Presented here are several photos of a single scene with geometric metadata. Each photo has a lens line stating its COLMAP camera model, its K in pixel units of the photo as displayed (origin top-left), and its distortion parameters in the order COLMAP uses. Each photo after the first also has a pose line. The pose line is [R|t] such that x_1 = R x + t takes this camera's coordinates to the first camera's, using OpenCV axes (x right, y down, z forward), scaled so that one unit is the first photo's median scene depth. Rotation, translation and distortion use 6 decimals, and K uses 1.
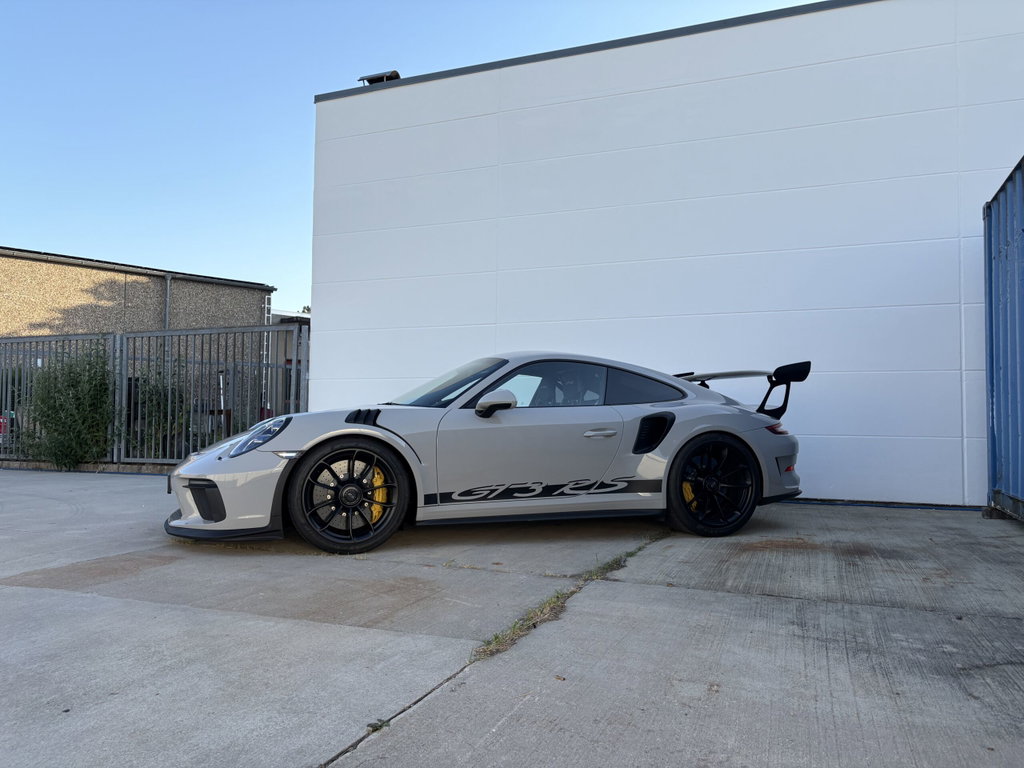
lens RADIAL K [[782.5, 0, 510.8], [0, 782.5, 387.3], [0, 0, 1]] dist [0.035453, -0.029261]
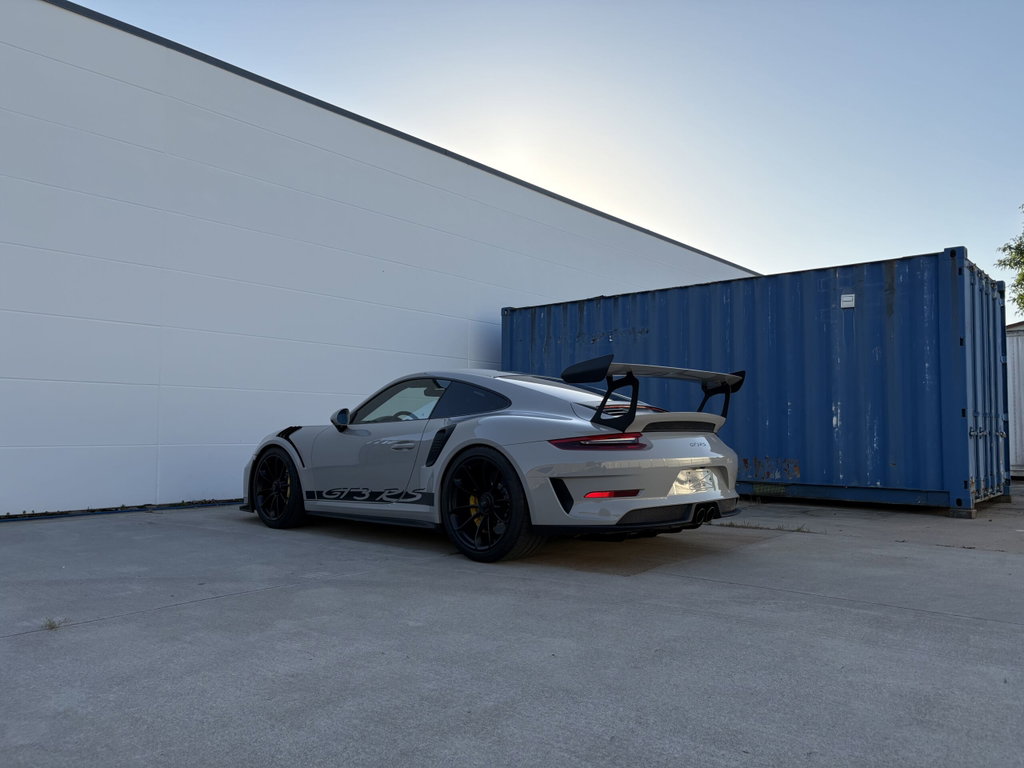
lens RADIAL K [[782.5, 0, 509.9], [0, 782.5, 384.7], [0, 0, 1]] dist [0.035453, -0.029261]
pose [[0.462047, -0.063812, -0.884557, 1.176878], [0.036620, 0.997930, -0.052862, 0.039210], [0.886099, -0.007968, 0.463427, 0.665290]]
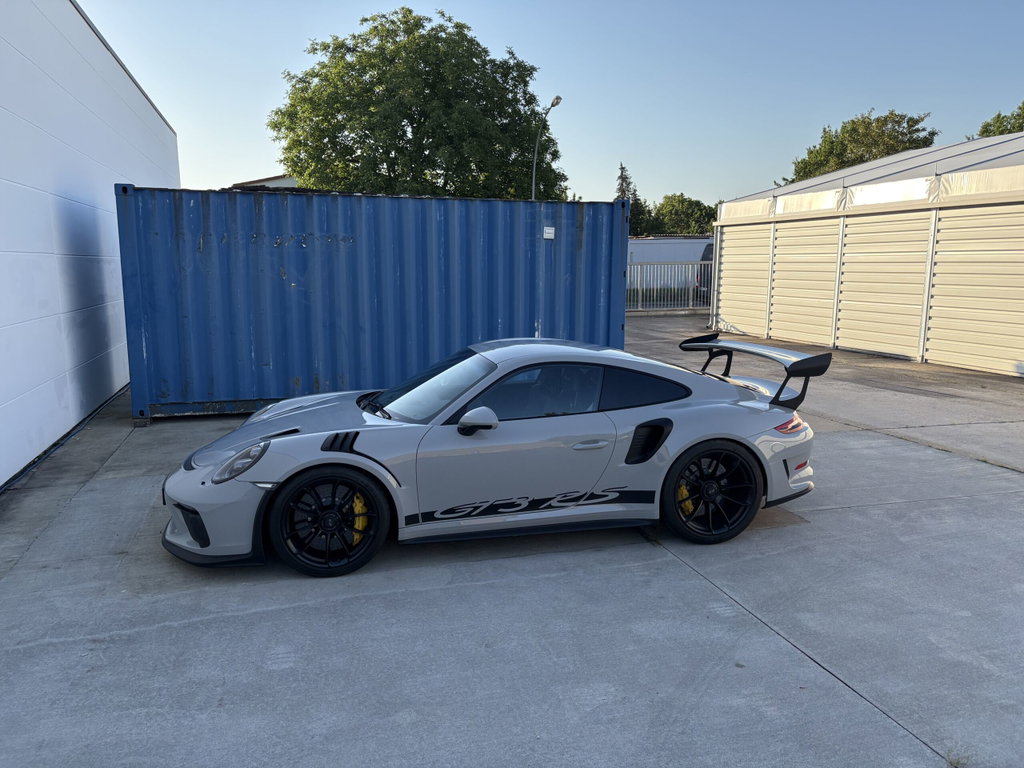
lens RADIAL K [[782.5, 0, 510.1], [0, 782.5, 385.4], [0, 0, 1]] dist [0.035453, -0.029261]
pose [[0.994903, 0.008793, -0.100451, 0.117073], [0.010640, 0.981474, 0.191298, -0.207923], [0.100272, -0.191392, 0.976378, 0.065304]]
